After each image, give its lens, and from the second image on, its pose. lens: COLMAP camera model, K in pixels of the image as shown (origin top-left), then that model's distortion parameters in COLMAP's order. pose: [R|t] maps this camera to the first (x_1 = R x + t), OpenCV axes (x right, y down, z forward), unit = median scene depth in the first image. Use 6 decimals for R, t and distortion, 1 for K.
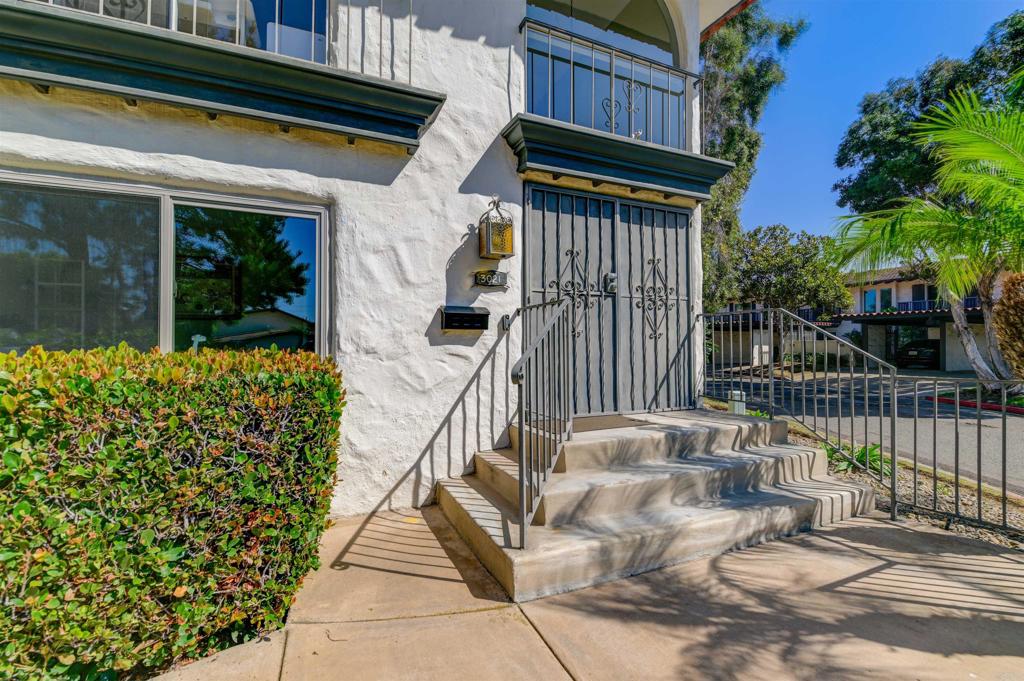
lens RADIAL K [[431.6, 0, 515.3], [0, 431.6, 336.9], [0, 0, 1]] dist [-0.001758, -0.000259]
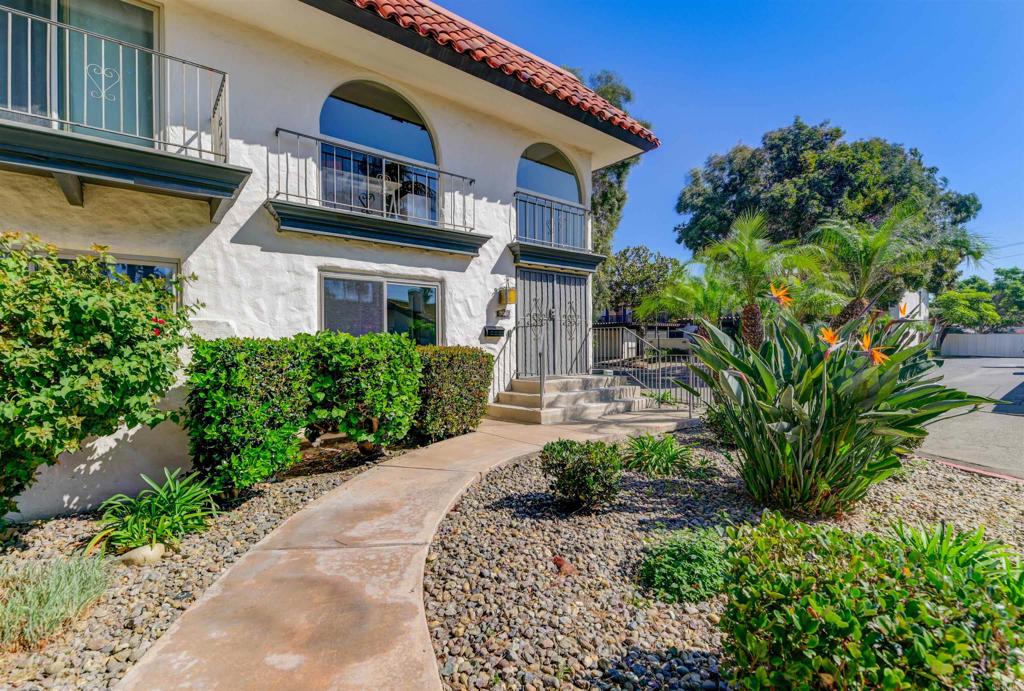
lens RADIAL K [[467.2, 0, 512.0], [0, 467.2, 345.5], [0, 0, 1]] dist [-0.000020, -0.000072]
pose [[0.965853, -0.007064, 0.258996, -0.596544], [0.000523, 0.999679, 0.025316, -0.029437], [-0.259091, -0.024316, 0.965547, -1.226890]]
